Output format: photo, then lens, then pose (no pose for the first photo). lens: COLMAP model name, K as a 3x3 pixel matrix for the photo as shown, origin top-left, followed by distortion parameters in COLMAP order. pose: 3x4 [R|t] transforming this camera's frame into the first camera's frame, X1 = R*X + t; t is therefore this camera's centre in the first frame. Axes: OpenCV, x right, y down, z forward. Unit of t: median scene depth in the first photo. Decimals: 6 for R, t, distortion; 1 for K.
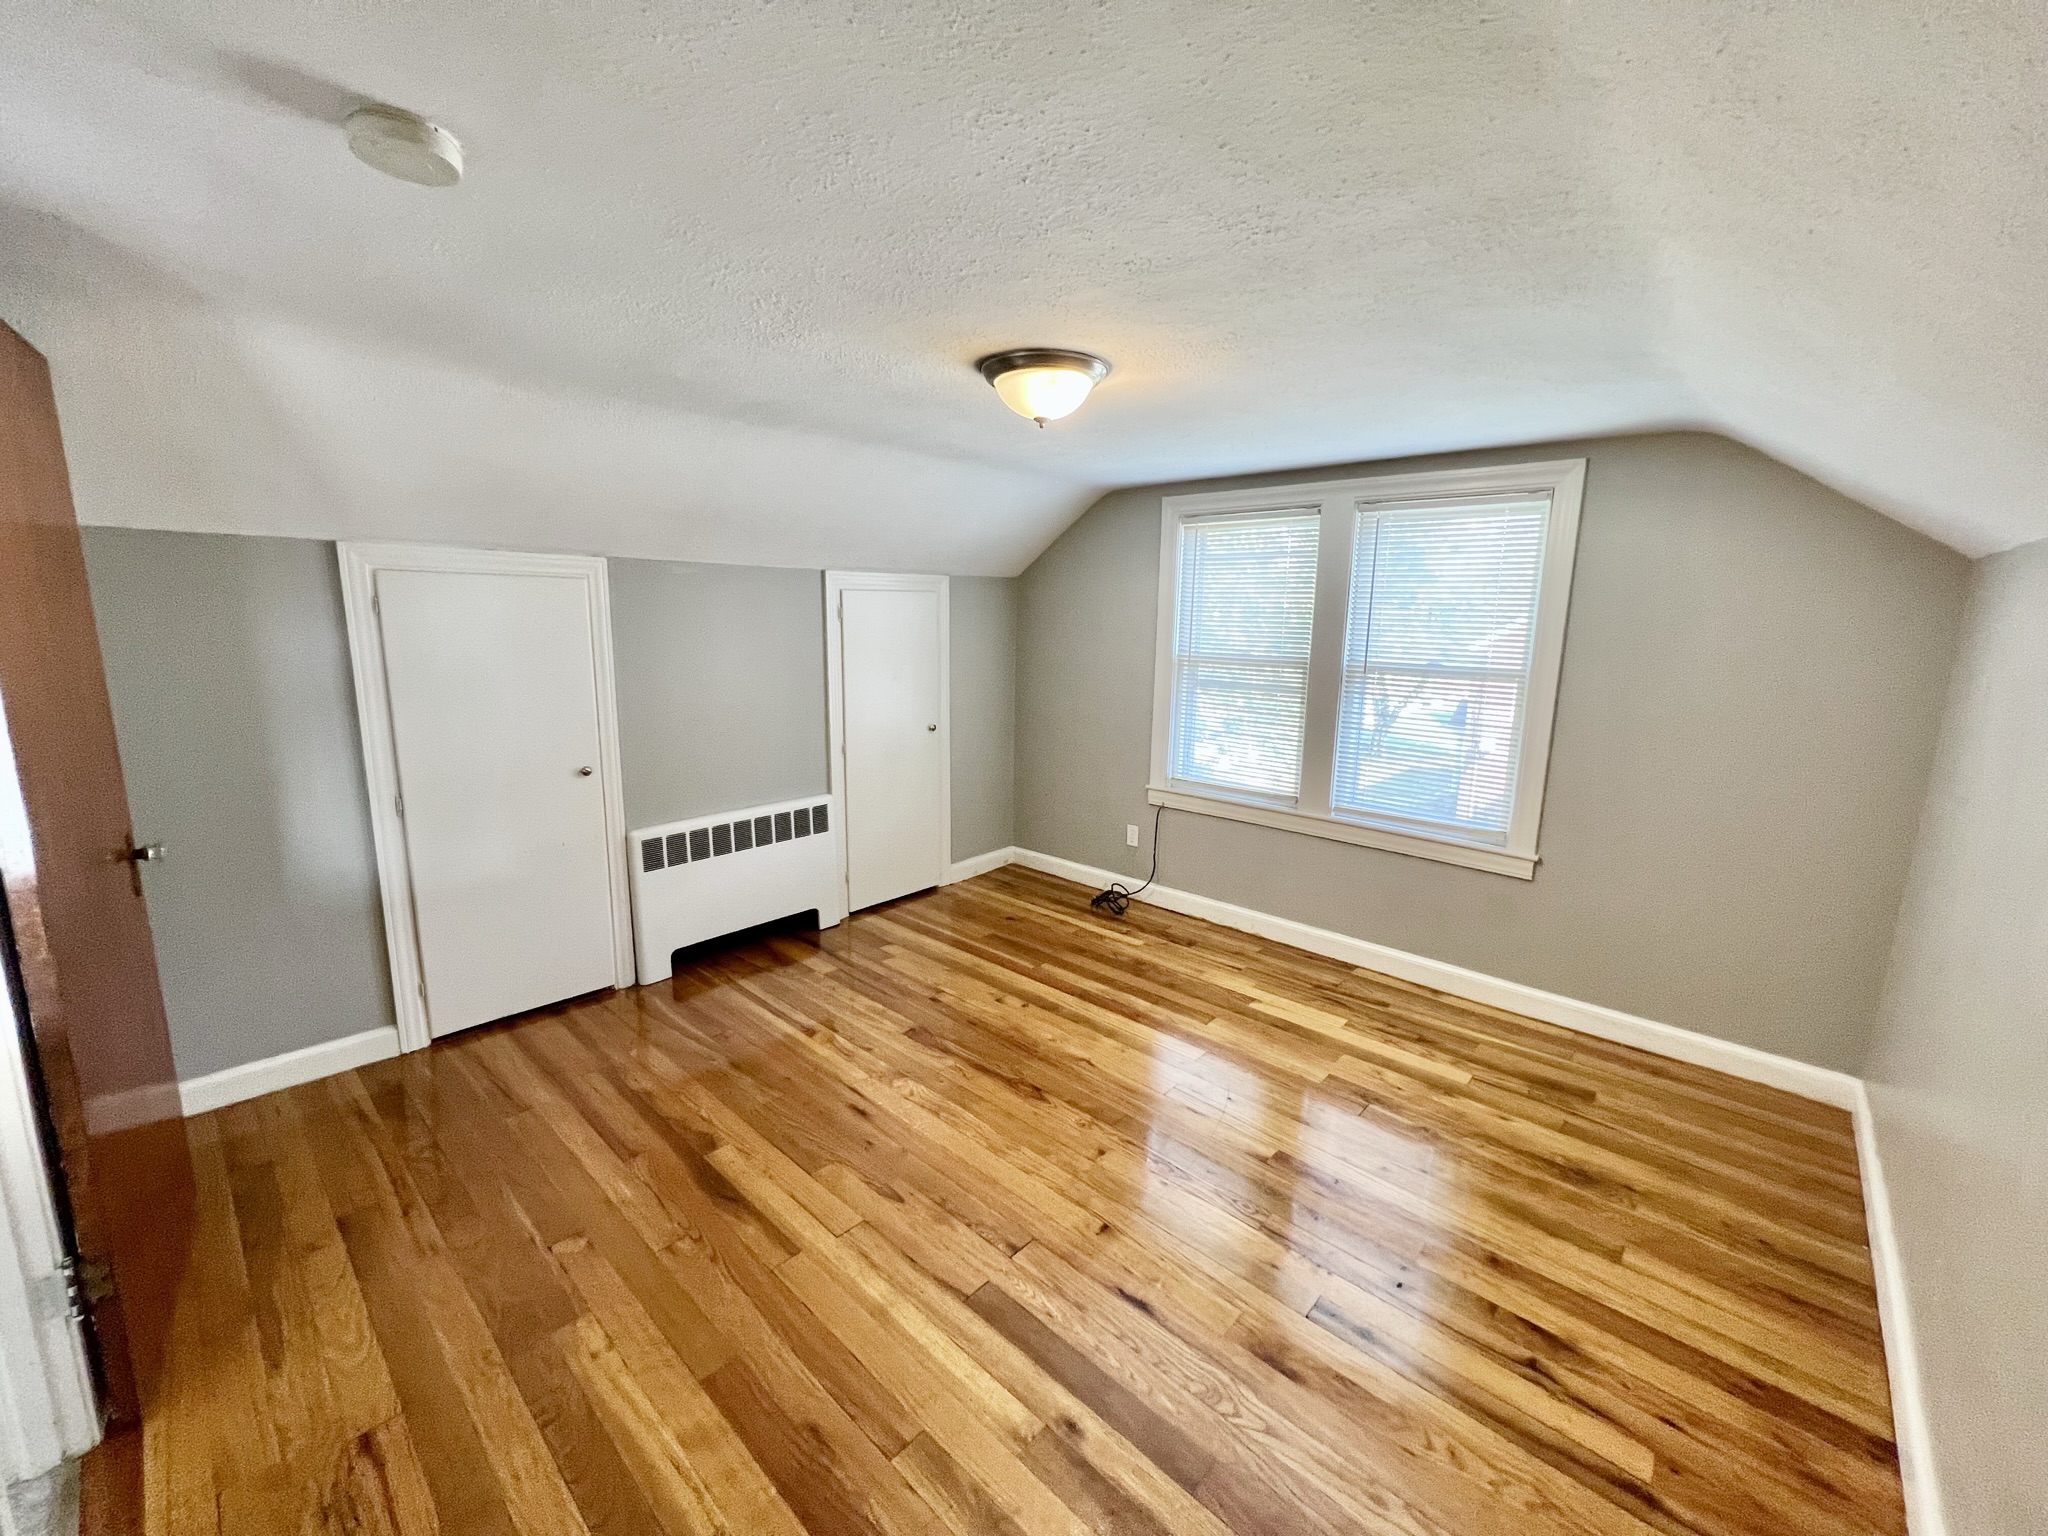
lens RADIAL K [[850.6, 0, 1039.7], [0, 850.6, 764.5], [0, 0, 1]] dist [-0.001724, 0.000275]
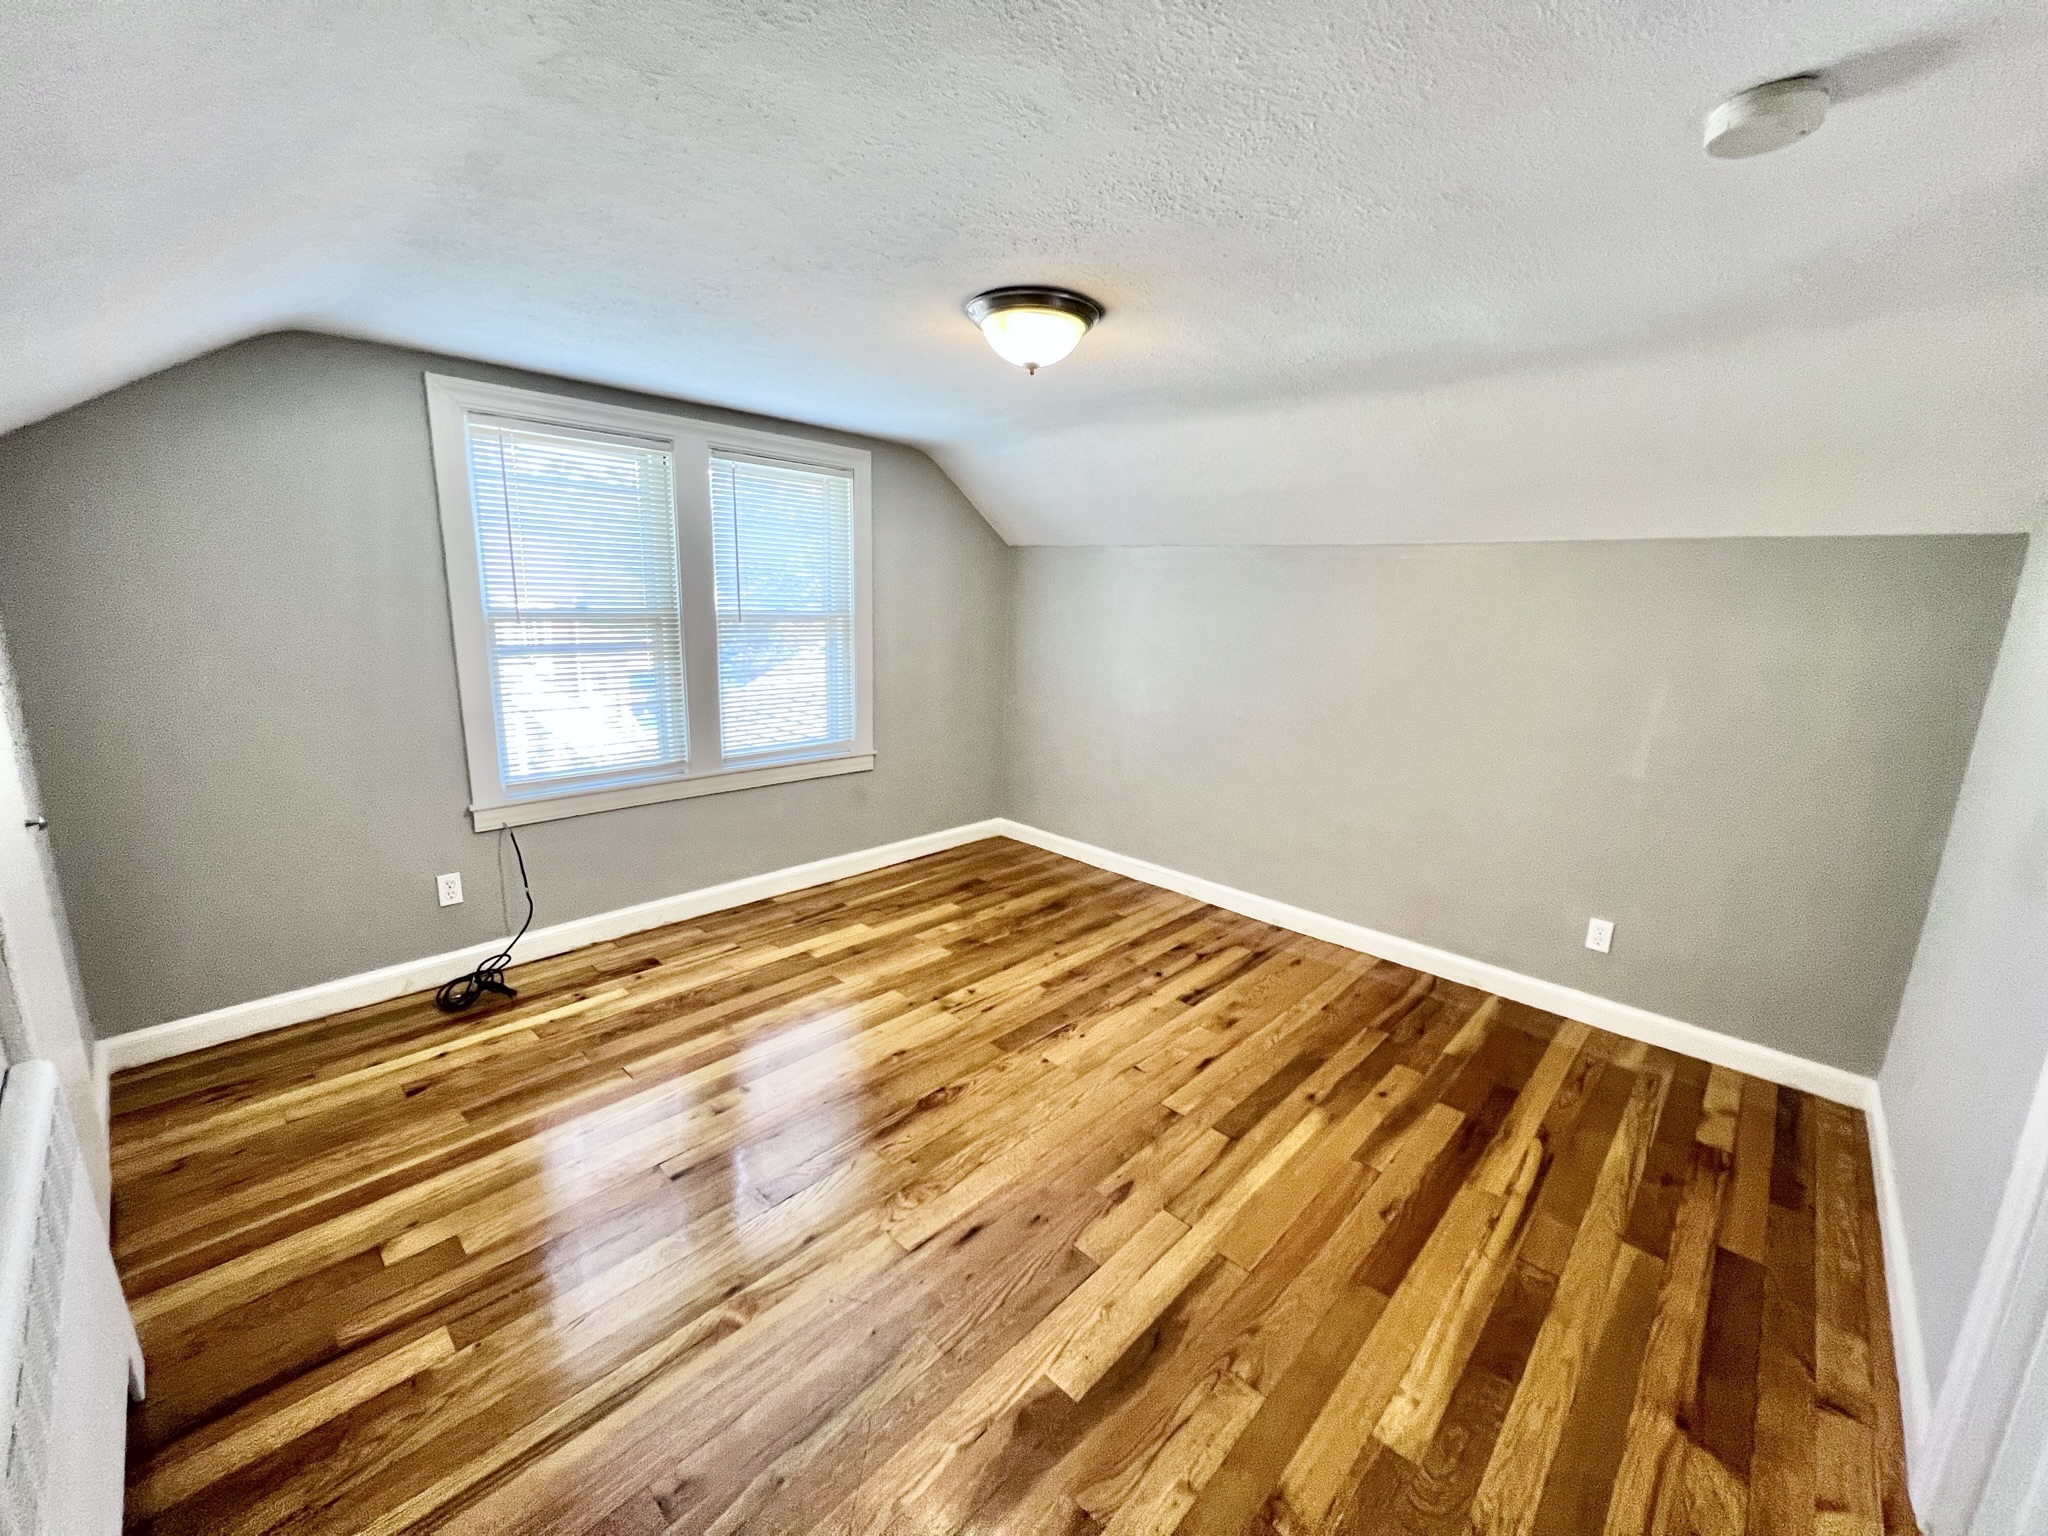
lens RADIAL K [[822.3, 0, 1024.0], [0, 822.3, 768.0], [0, 0, 1]] dist [-0.001553, 0.000876]
pose [[0.006067, -0.229048, 0.973396, -0.630007], [0.139801, 0.964049, 0.225978, -0.116139], [-0.990161, 0.134711, 0.037870, 0.659406]]
